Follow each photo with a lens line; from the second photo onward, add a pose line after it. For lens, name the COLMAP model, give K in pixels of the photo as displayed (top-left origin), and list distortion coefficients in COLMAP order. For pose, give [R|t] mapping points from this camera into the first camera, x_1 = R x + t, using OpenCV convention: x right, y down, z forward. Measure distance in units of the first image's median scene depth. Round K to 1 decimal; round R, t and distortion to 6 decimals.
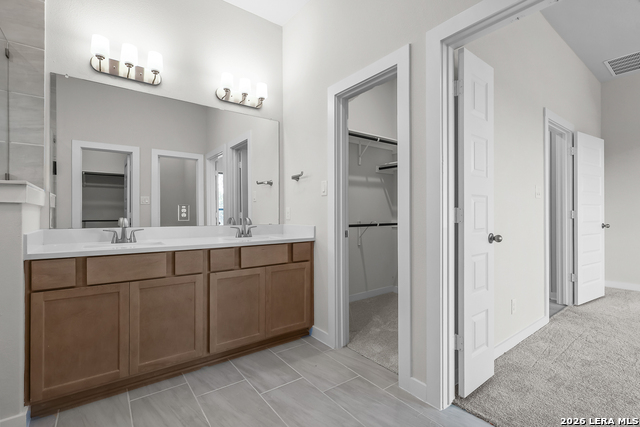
lens RADIAL K [[294.8, 0, 321.9], [0, 294.8, 213.9], [0, 0, 1]] dist [-0.002832, 0.001152]
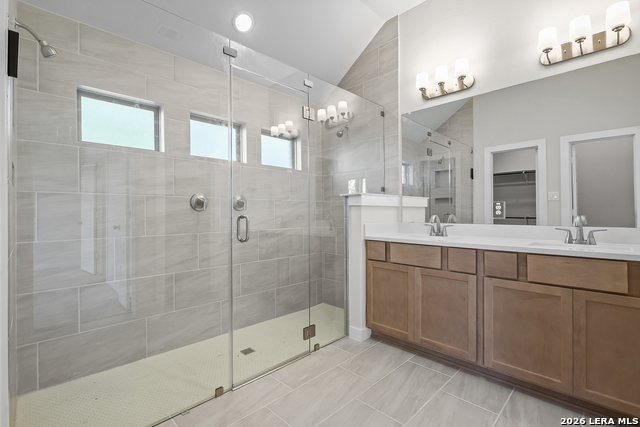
lens RADIAL K [[294.8, 0, 315.7], [0, 294.8, 211.4], [0, 0, 1]] dist [-0.002832, 0.001152]
pose [[0.131530, -0.002391, -0.991309, 0.424000], [0.003994, 0.999990, -0.001882, -0.000441], [0.991304, -0.003711, 0.131539, 0.346578]]
